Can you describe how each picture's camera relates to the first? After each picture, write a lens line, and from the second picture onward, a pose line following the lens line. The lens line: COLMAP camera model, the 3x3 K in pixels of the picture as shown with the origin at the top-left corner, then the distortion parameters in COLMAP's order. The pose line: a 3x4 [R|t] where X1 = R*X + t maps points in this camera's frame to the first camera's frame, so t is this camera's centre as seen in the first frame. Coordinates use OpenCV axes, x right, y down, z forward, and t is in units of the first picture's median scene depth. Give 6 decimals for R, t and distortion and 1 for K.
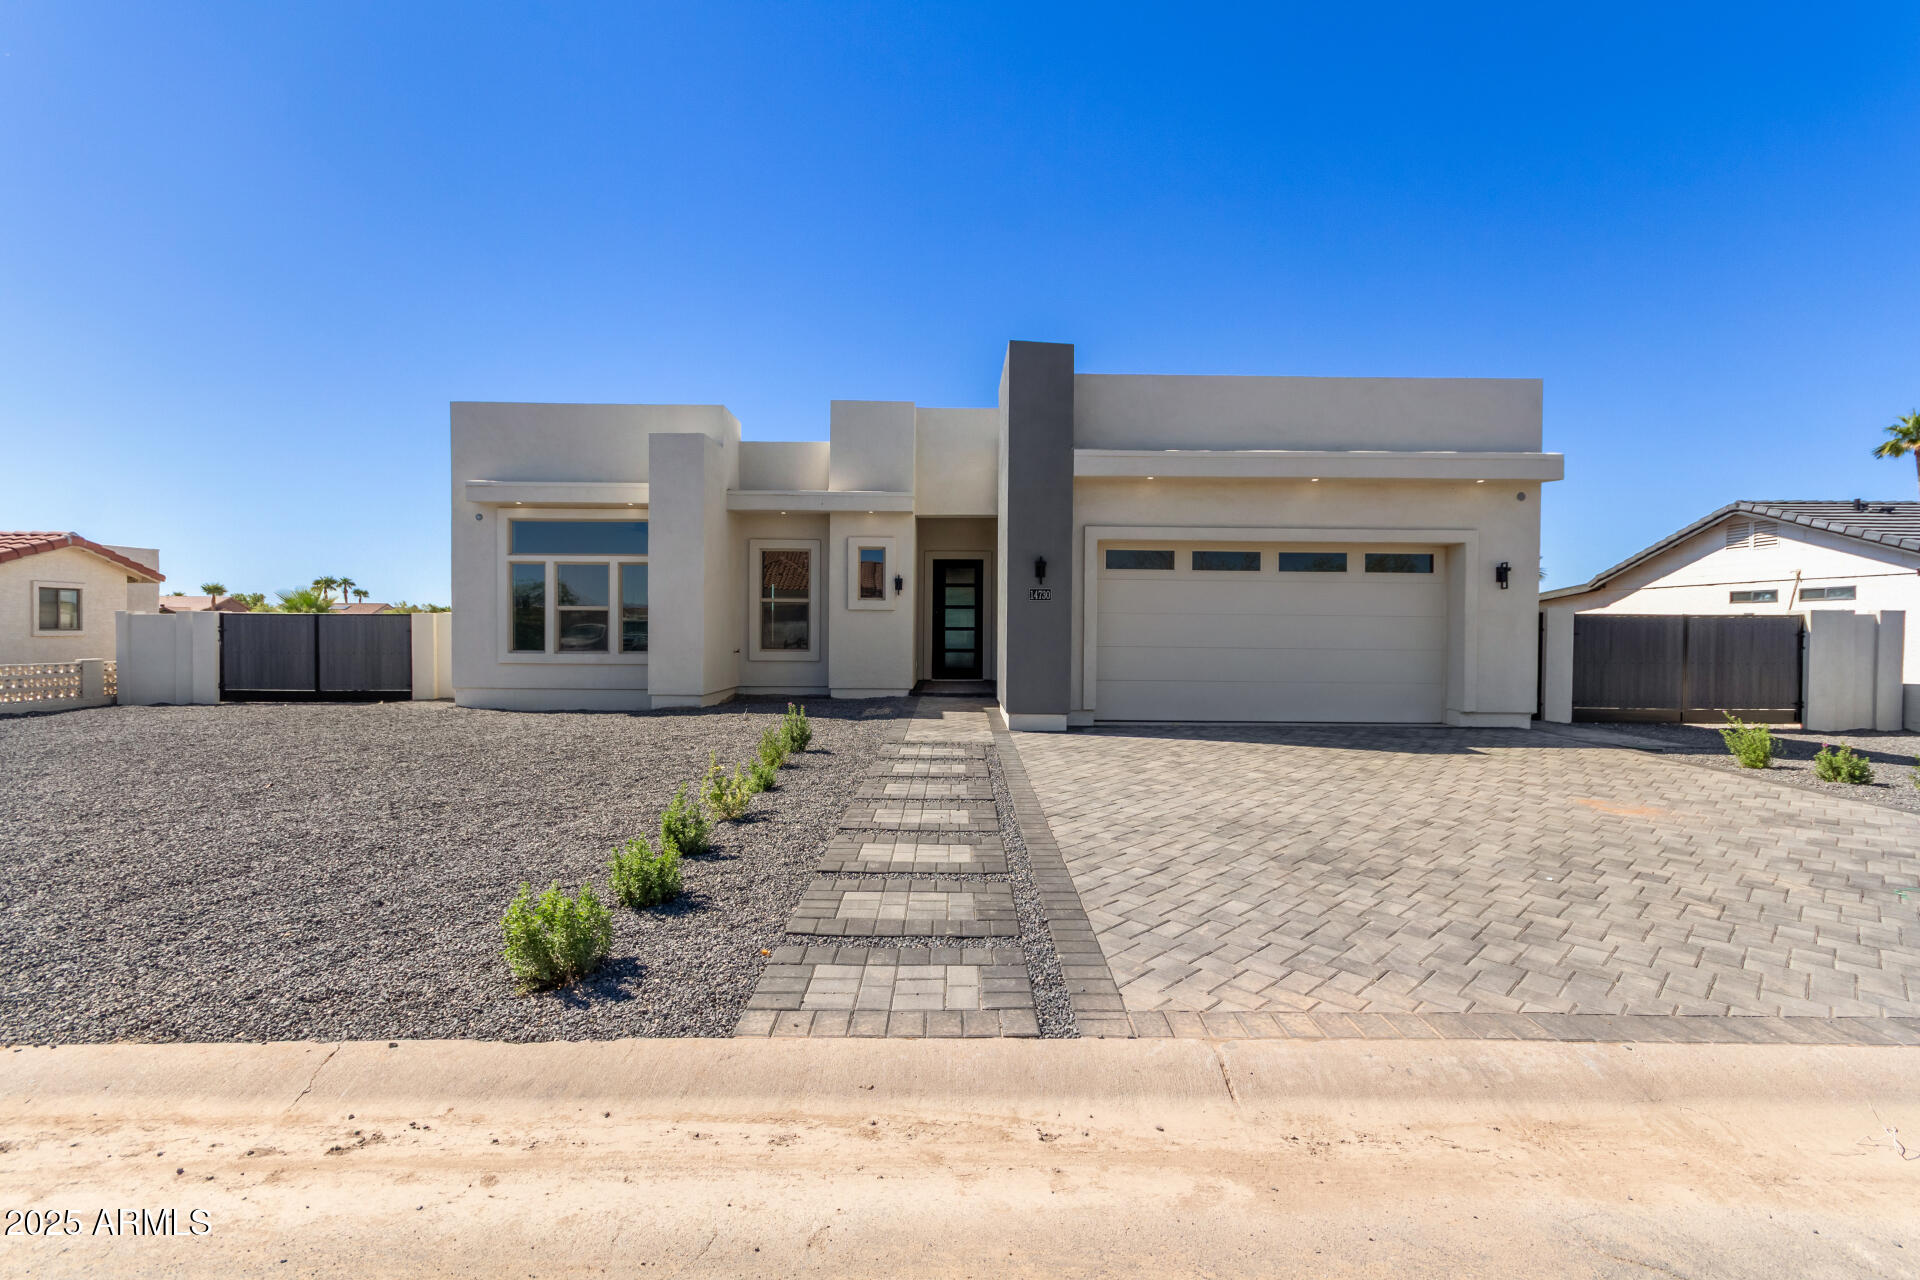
lens RADIAL K [[901.6, 0, 962.6], [0, 901.6, 634.6], [0, 0, 1]] dist [-0.003055, -0.000376]
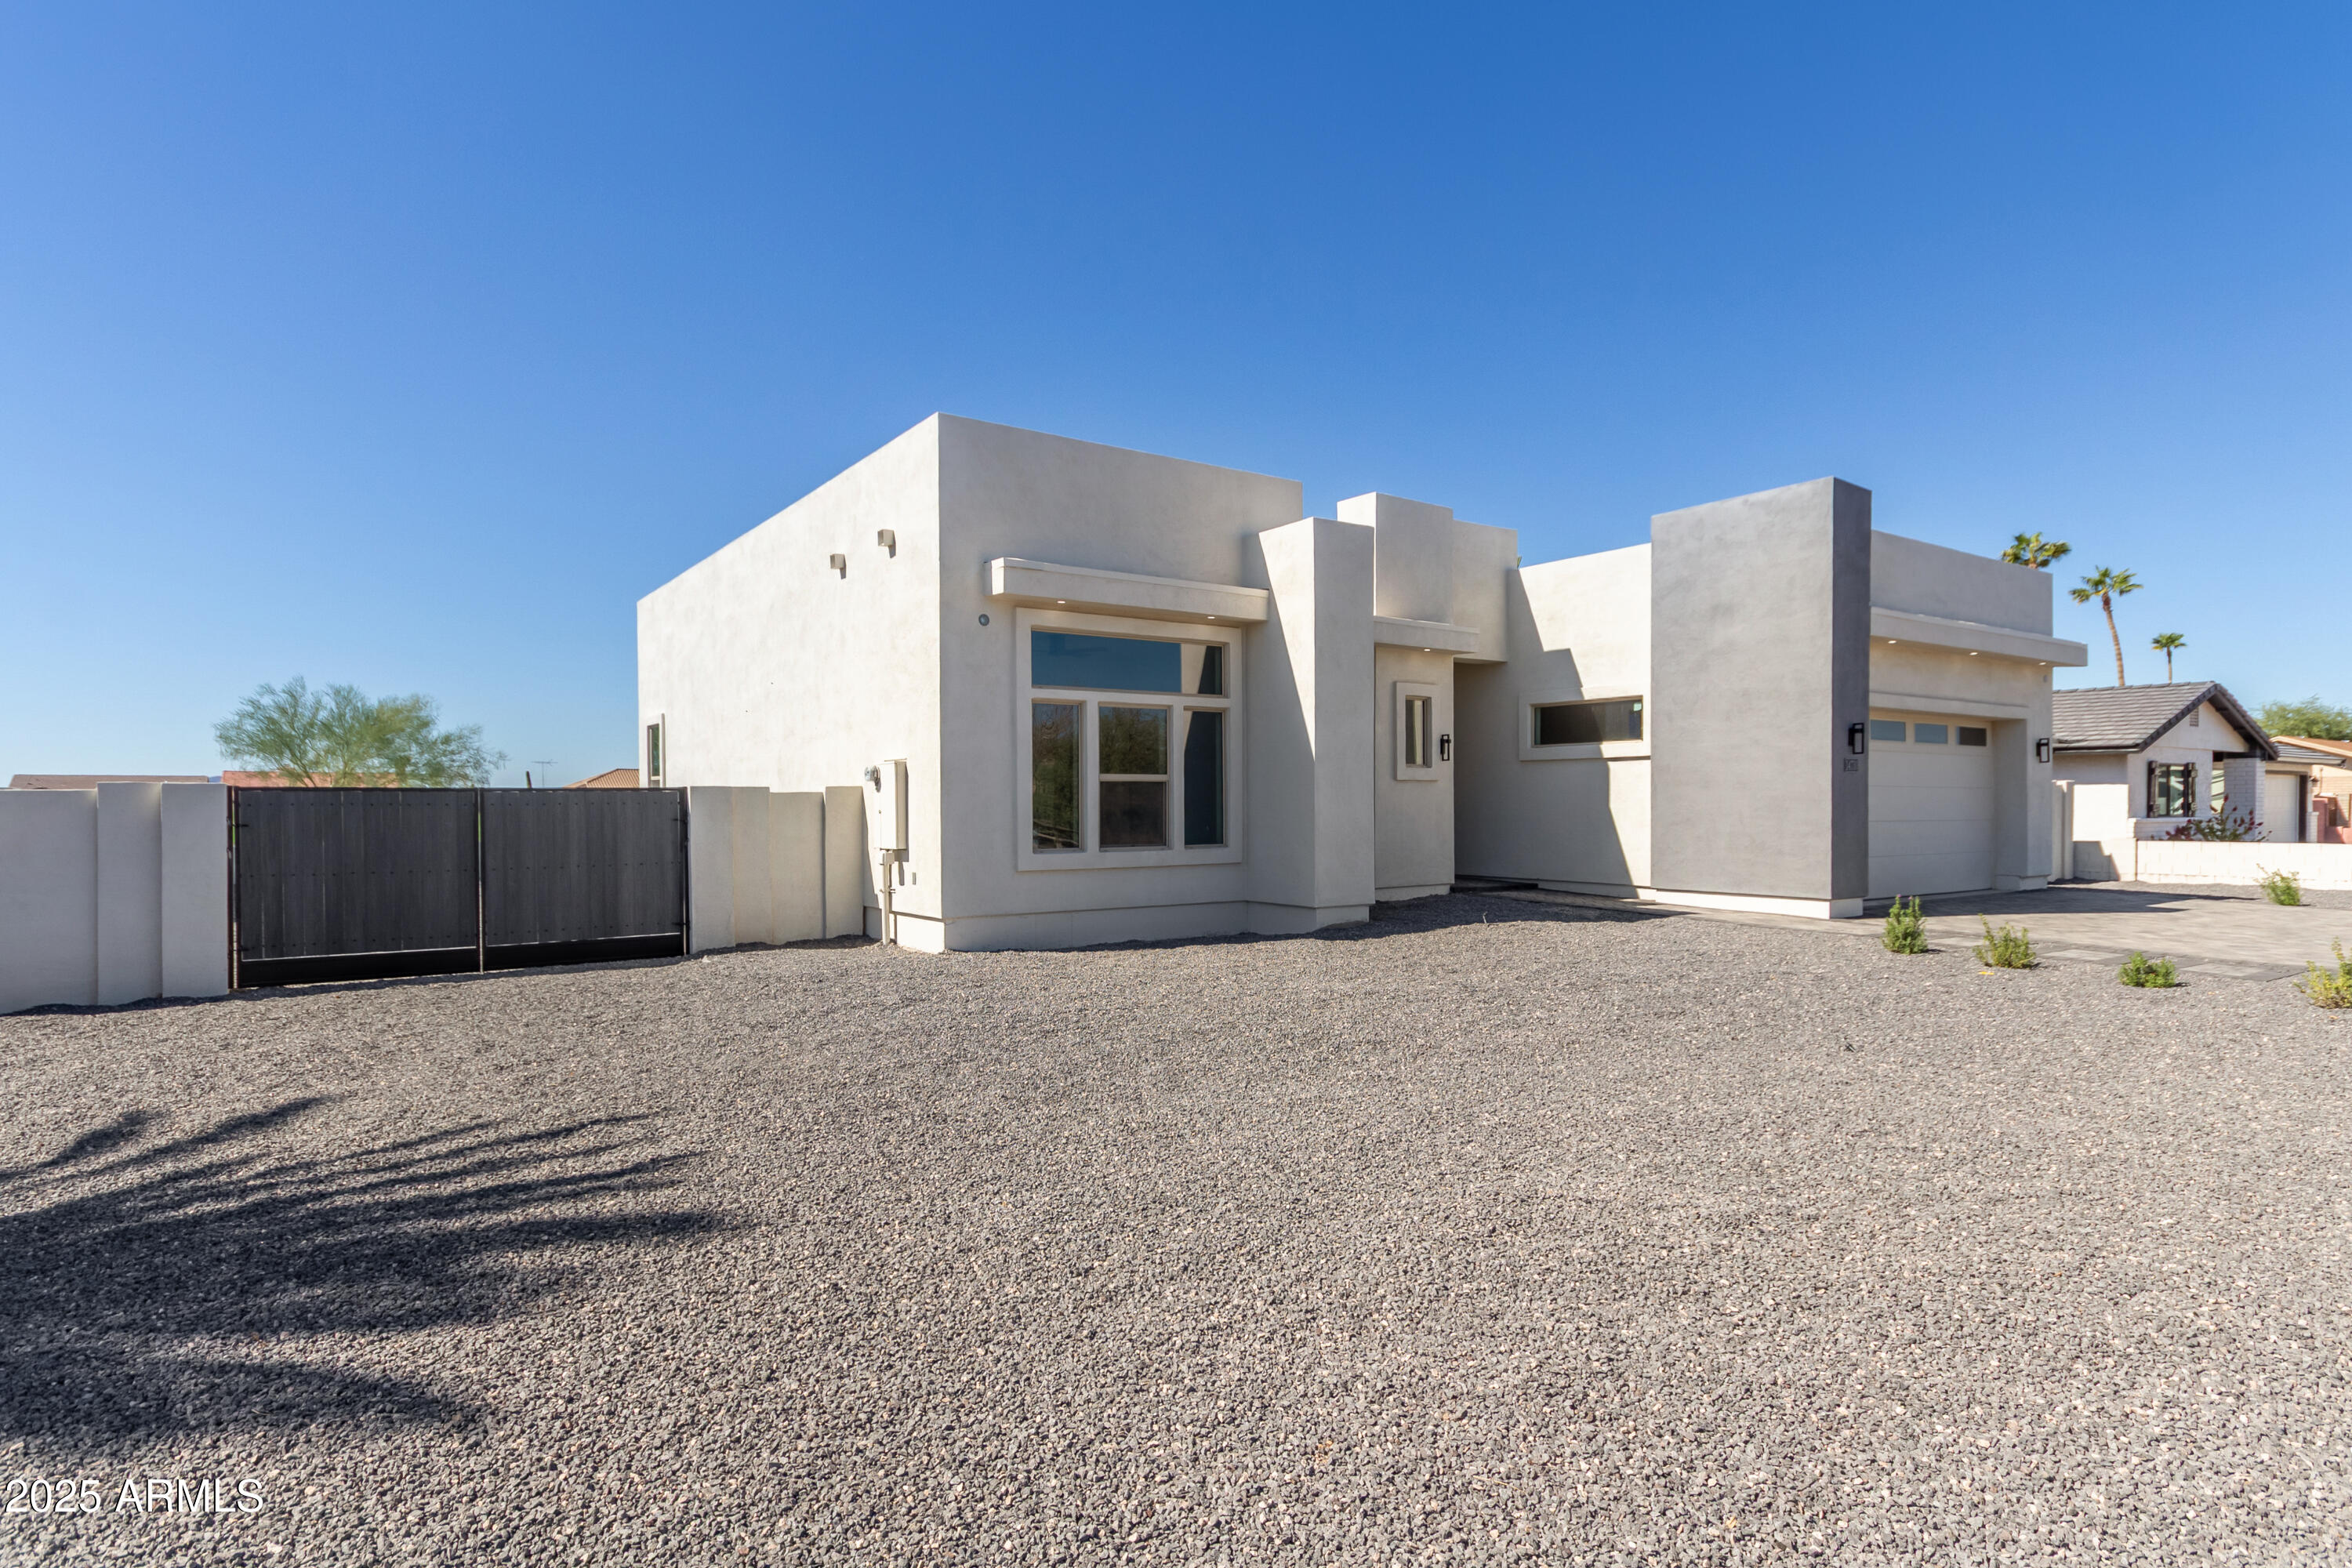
lens RADIAL K [[1229.8, 0, 1175.3], [0, 1229.8, 793.8], [0, 0, 1]] dist [0.003269, 0.000273]
pose [[0.828099, -0.005289, 0.560557, -0.879377], [0.015787, 0.999779, -0.013889, -0.005728], [-0.560360, 0.020351, 0.827999, 0.278214]]
